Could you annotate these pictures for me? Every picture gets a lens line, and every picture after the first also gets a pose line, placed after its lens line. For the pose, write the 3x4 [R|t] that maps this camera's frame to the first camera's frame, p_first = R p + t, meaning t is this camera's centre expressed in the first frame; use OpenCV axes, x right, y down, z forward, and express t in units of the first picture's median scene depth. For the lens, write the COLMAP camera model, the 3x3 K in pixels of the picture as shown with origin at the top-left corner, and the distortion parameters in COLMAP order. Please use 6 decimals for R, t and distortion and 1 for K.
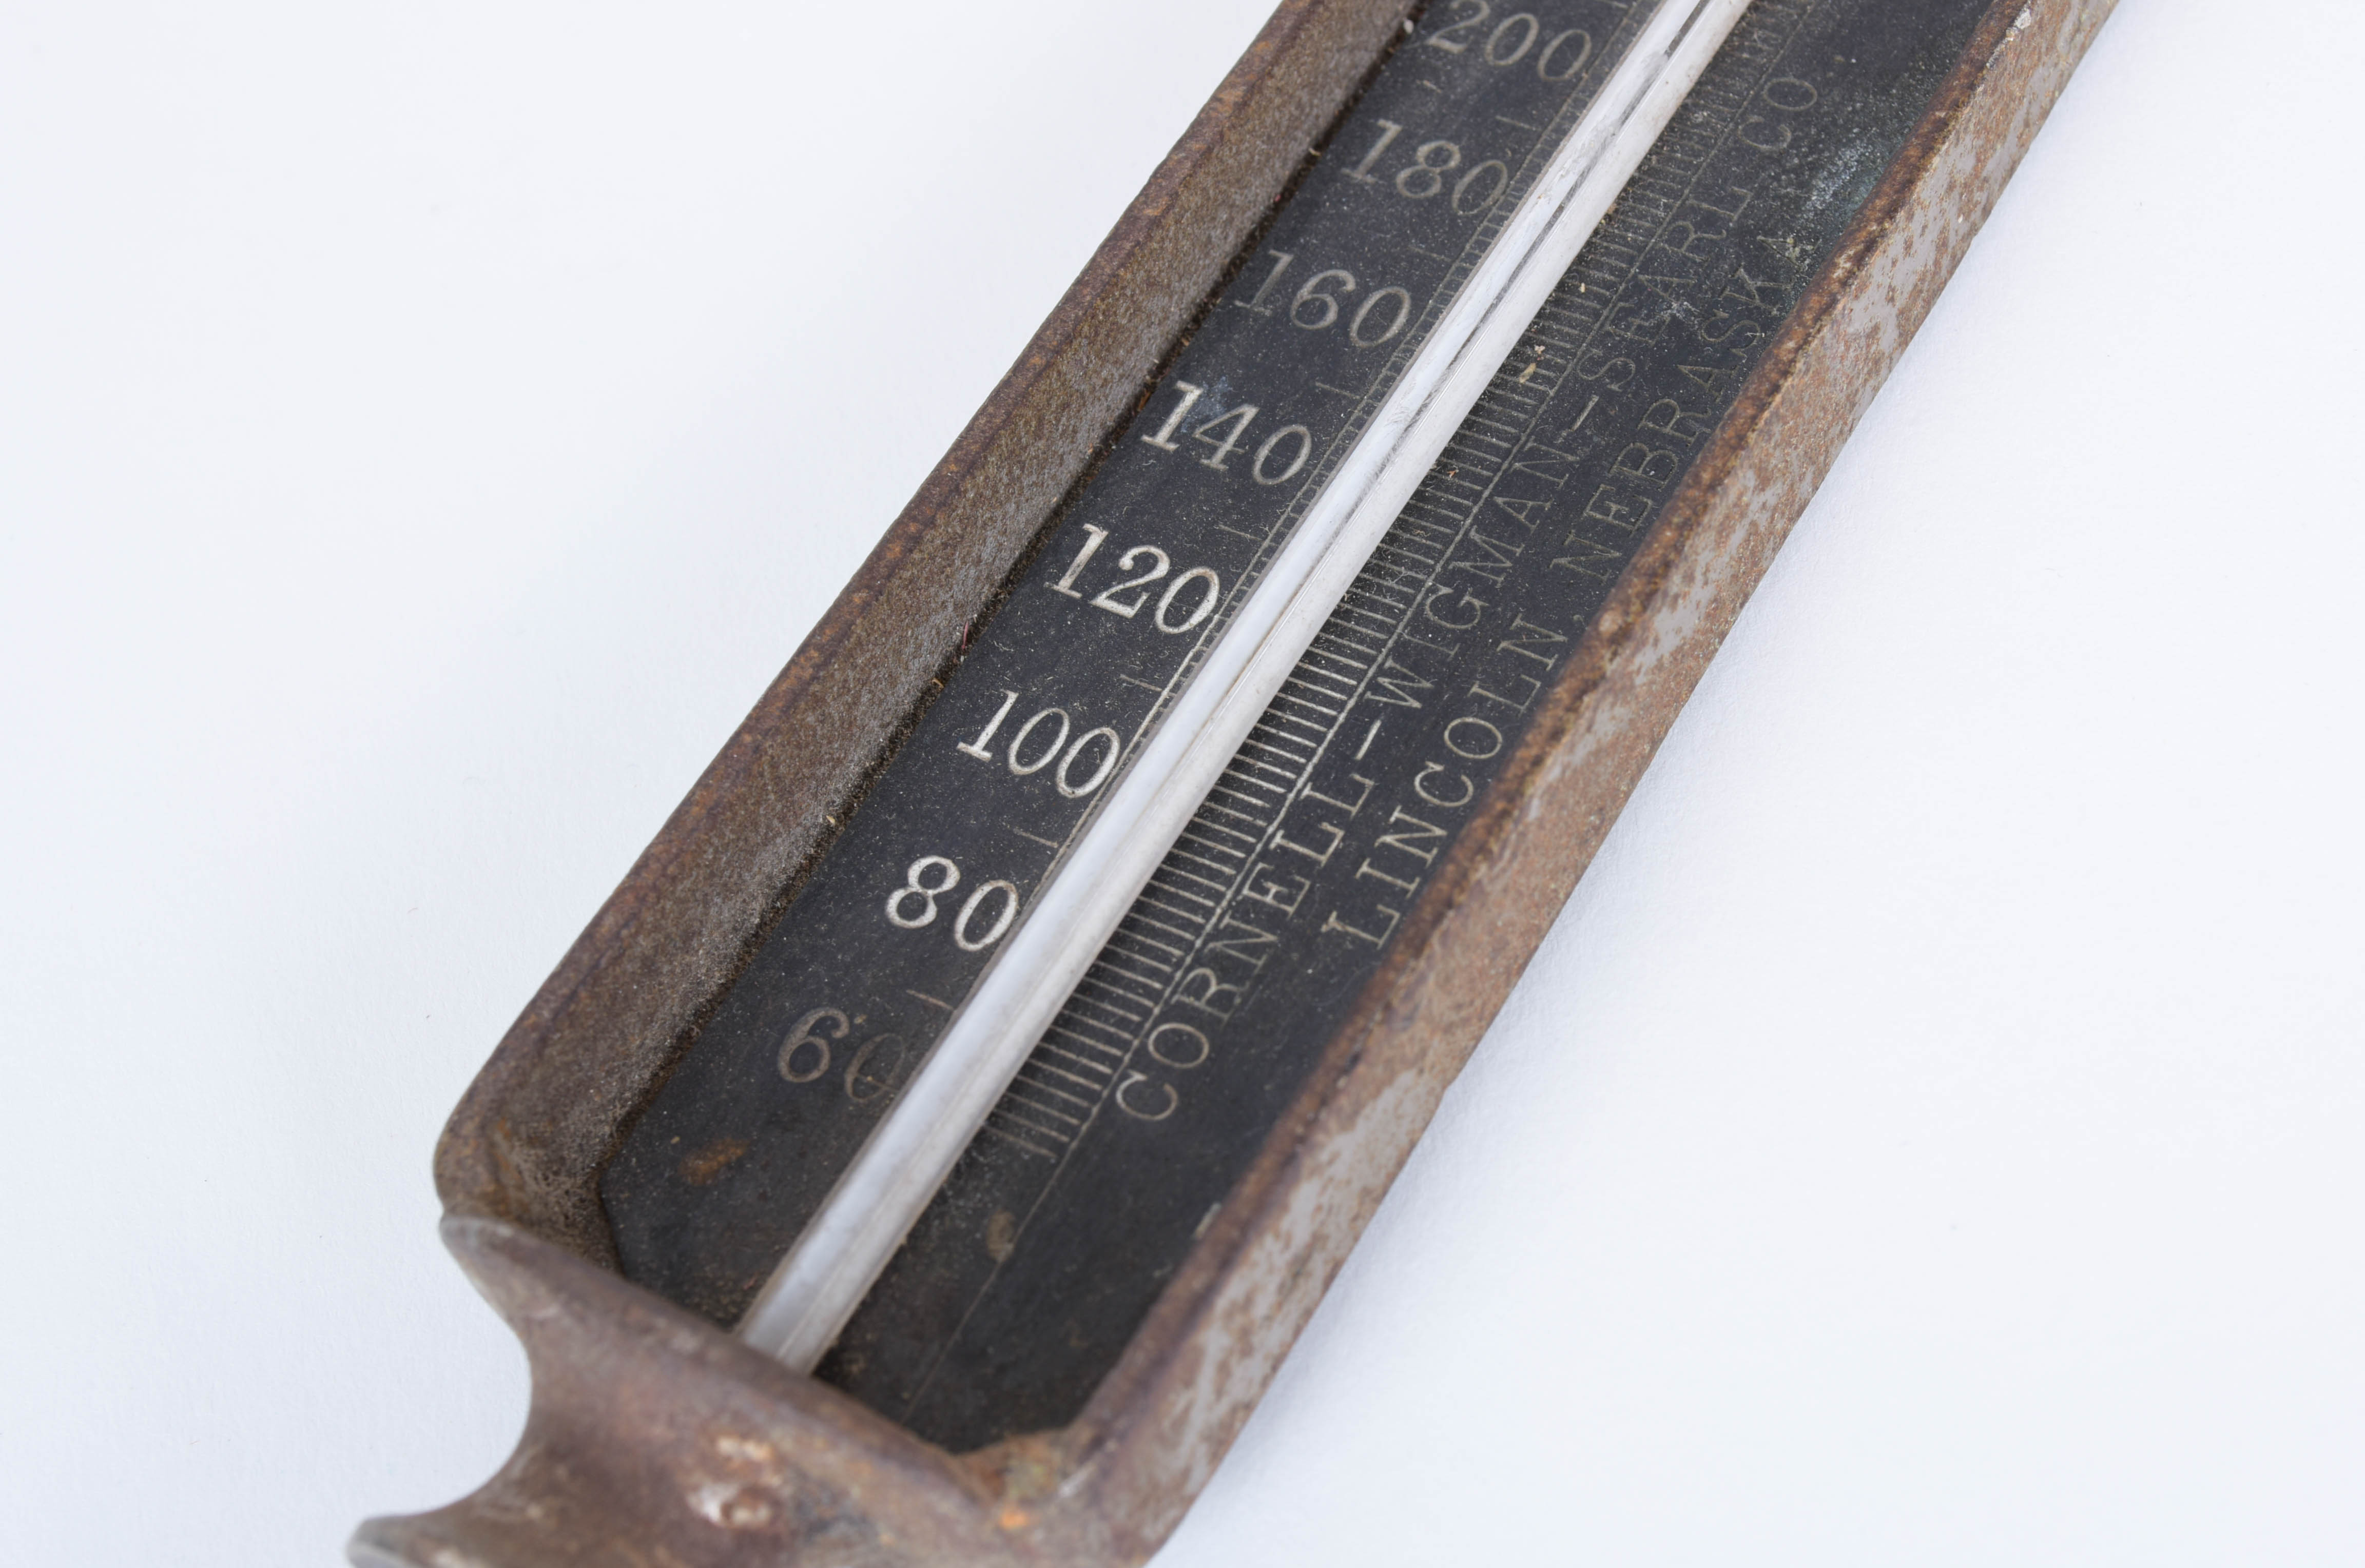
lens RADIAL K [[4037.4, 0, 1208.6], [0, 4037.4, 785.6], [0, 0, 1]] dist [-0.025520, 0.000000]
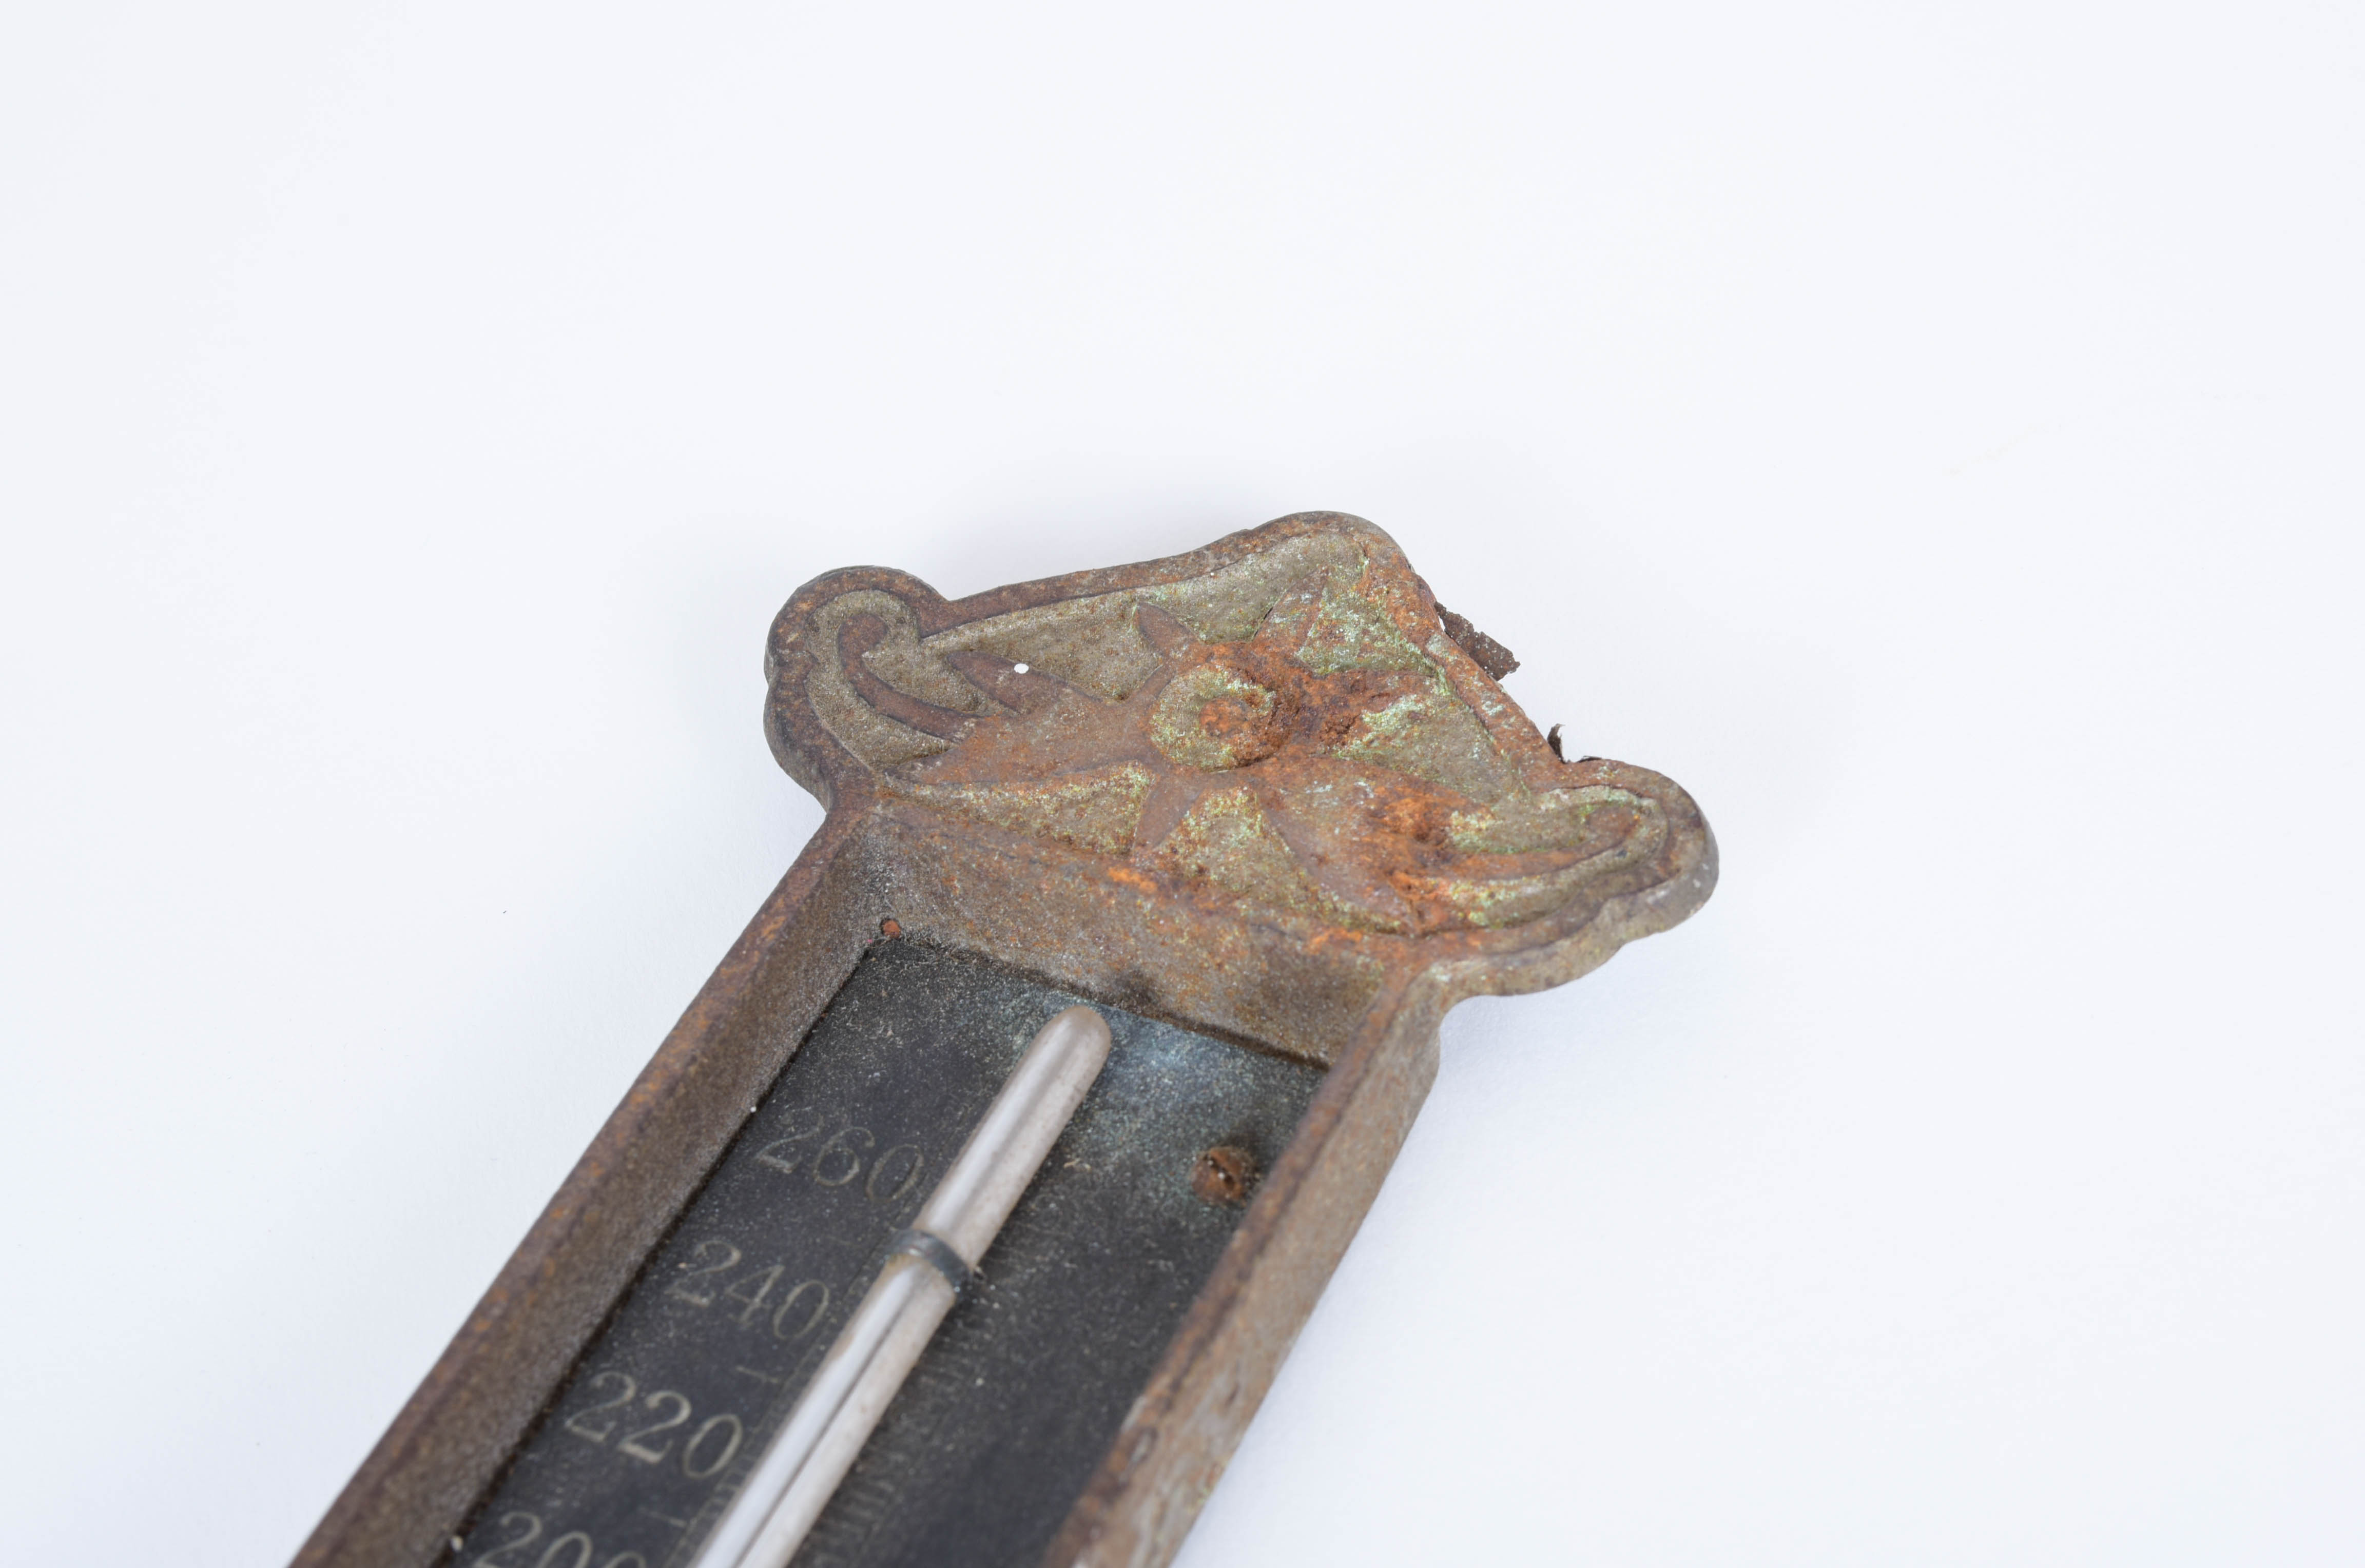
lens RADIAL K [[4037.4, 0, 1206.9], [0, 4037.4, 872.8], [0, 0, 1]] dist [-0.025520, 0.000000]
pose [[0.993411, -0.025297, 0.111779, 0.135005], [0.044118, 0.984582, -0.169267, -0.195882], [-0.105773, 0.173084, 0.979211, 0.054200]]
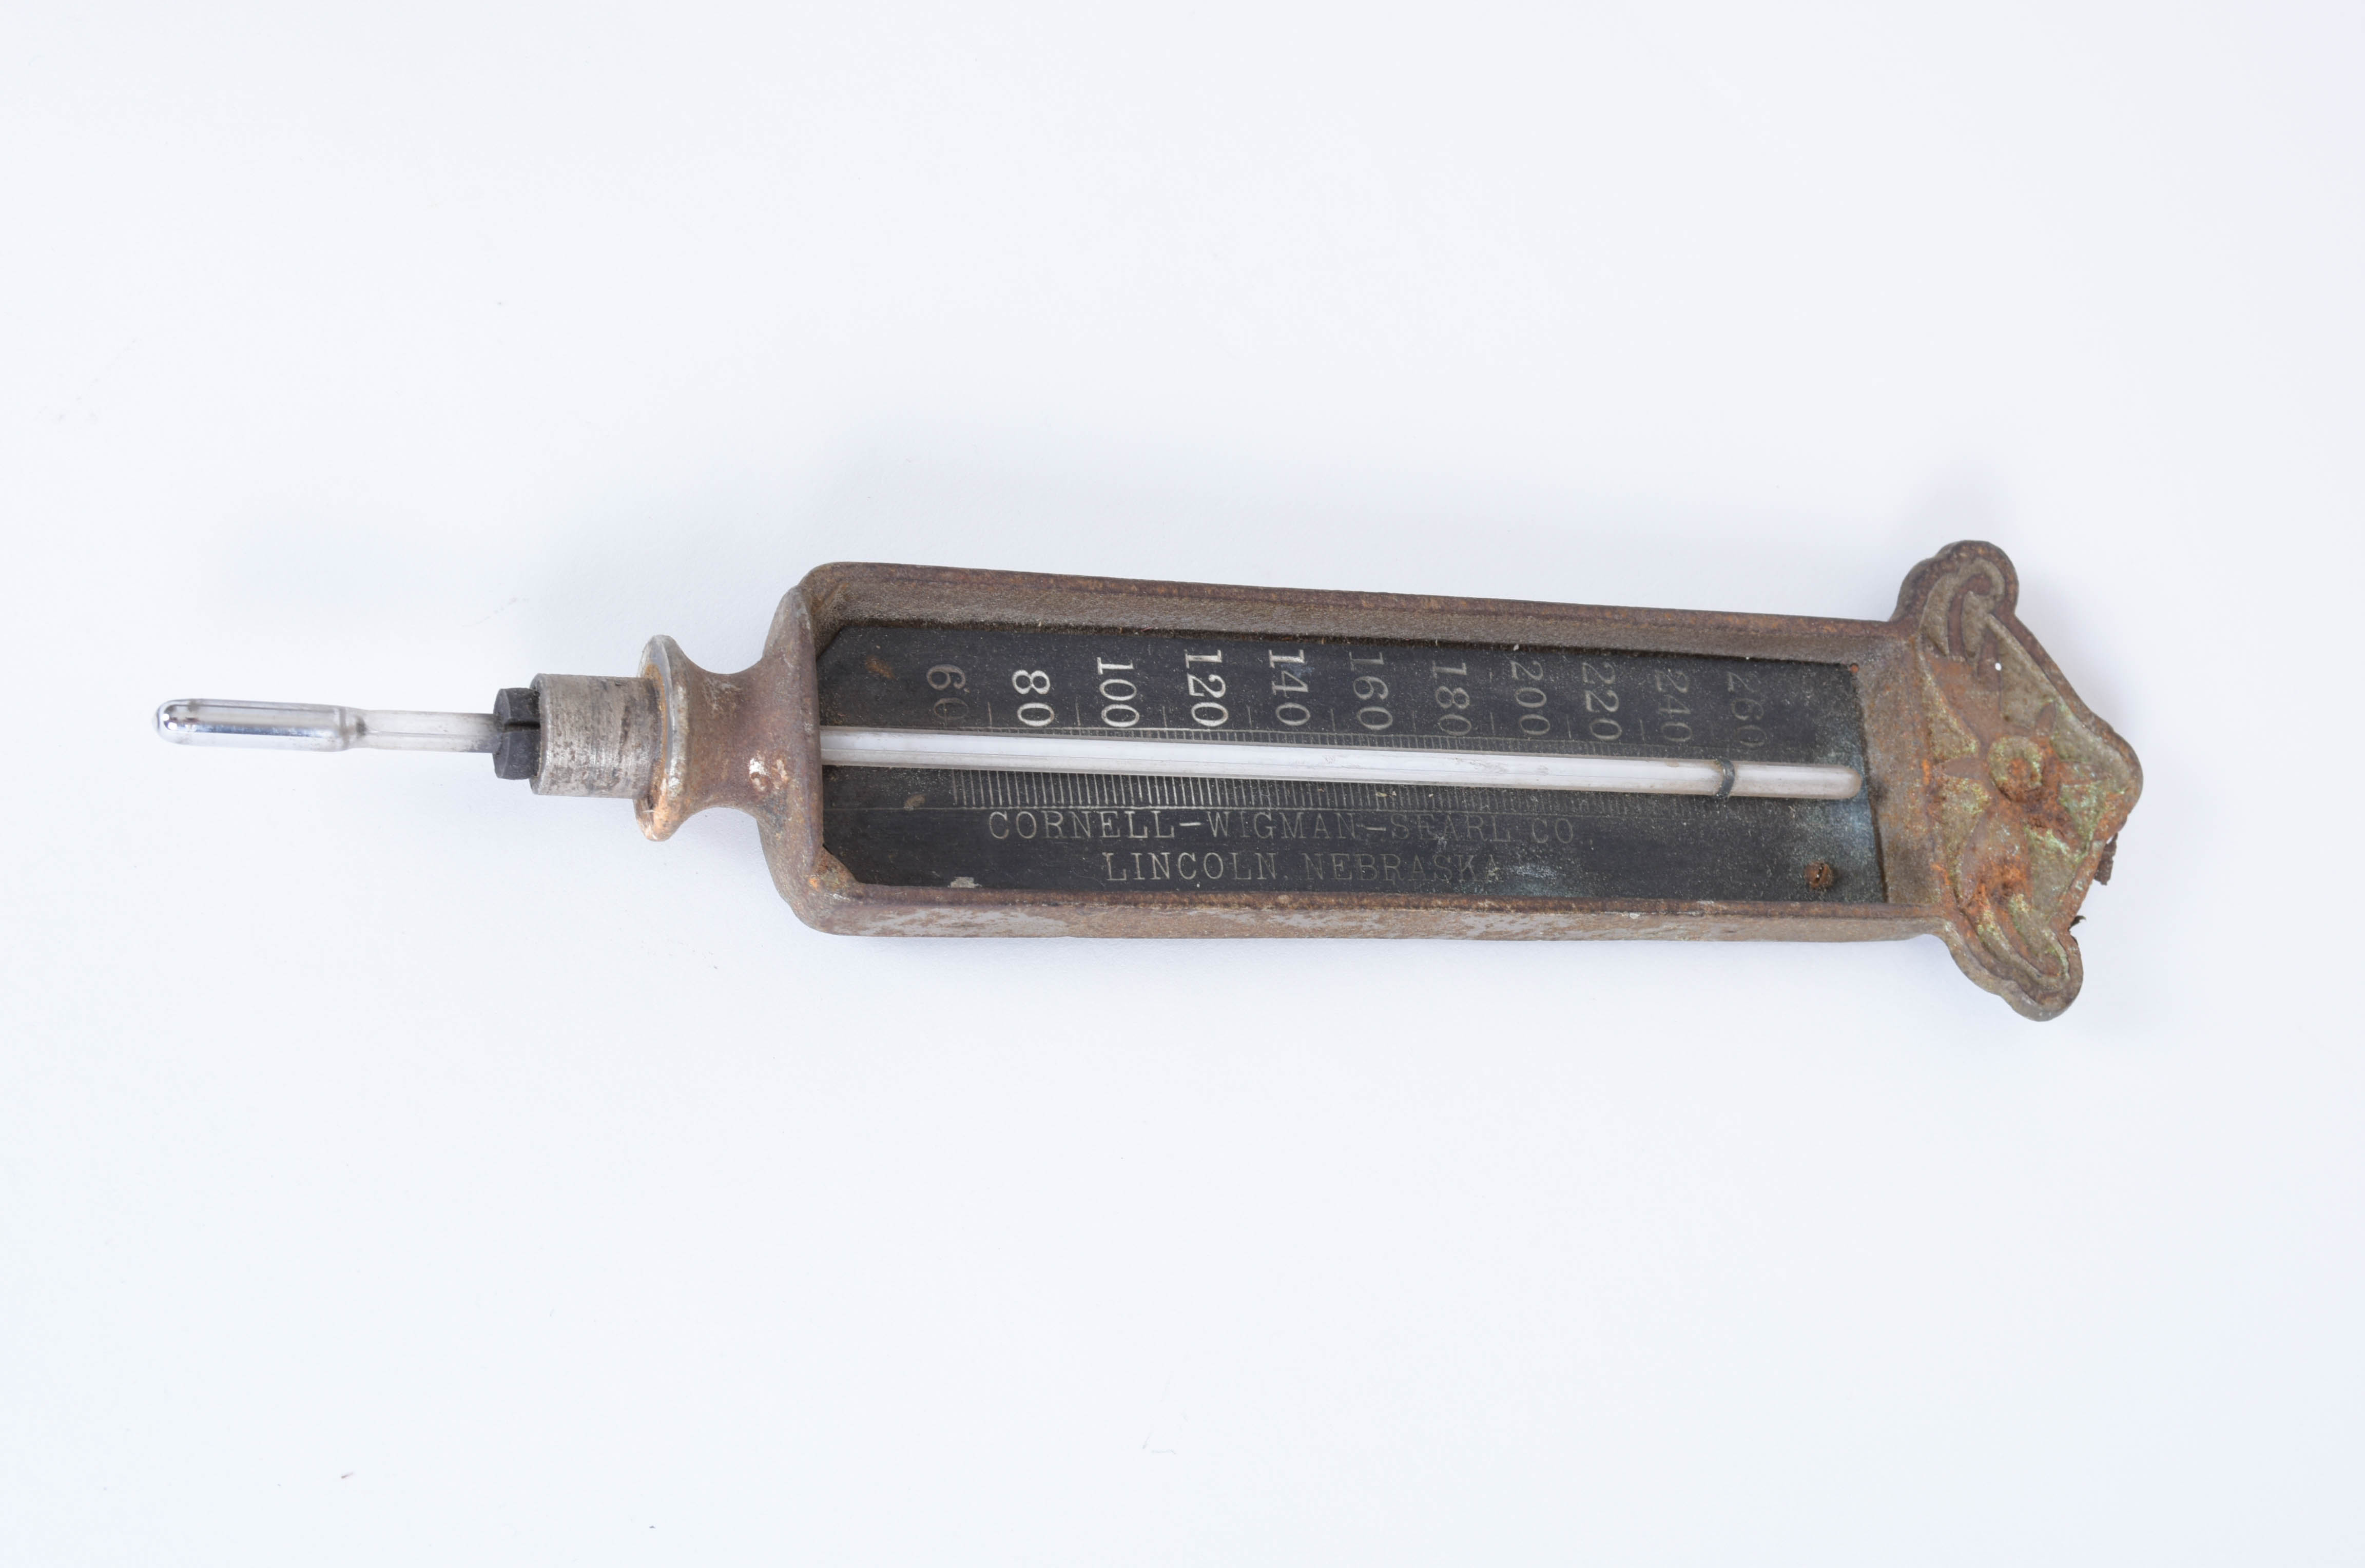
lens RADIAL K [[3344.2, 0, 1208.5], [0, 3344.2, 786.6], [0, 0, 1]] dist [-0.028479, 0.000000]
pose [[0.490916, 0.865415, 0.100288, -0.154281], [-0.870458, 0.482462, 0.097632, -0.205130], [0.036107, -0.135226, 0.990157, -0.798557]]
